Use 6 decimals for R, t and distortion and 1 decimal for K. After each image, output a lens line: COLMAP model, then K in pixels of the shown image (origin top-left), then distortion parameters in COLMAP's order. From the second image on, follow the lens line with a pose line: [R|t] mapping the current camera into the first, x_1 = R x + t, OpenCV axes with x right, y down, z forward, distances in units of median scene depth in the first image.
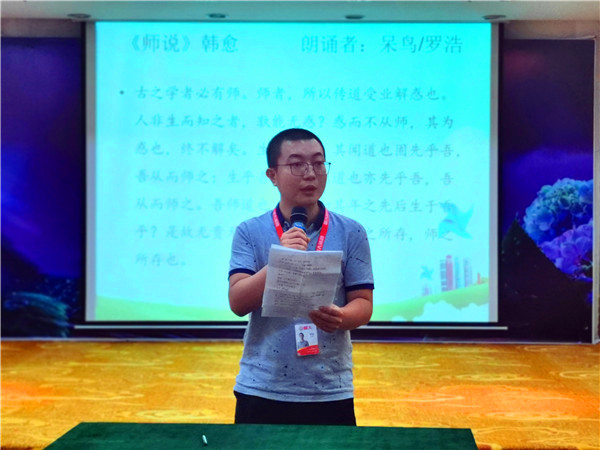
lens RADIAL K [[1340.7, 0, 302.4], [0, 1340.7, 226.7], [0, 0, 1]] dist [-0.044546, 0.000000]
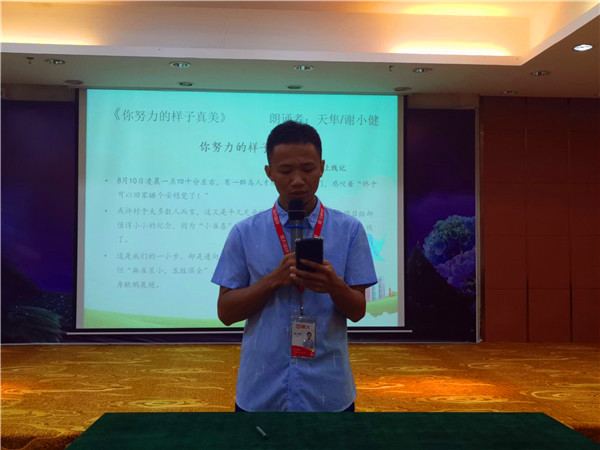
lens RADIAL K [[909.8, 0, 314.7], [0, 909.8, 218.2], [0, 0, 1]] dist [-0.017898, 0.000000]
pose [[0.994292, 0.003423, 0.106636, -0.034156], [0.003023, 0.998180, -0.060234, 0.020539], [-0.106648, 0.060212, 0.992472, 0.144611]]
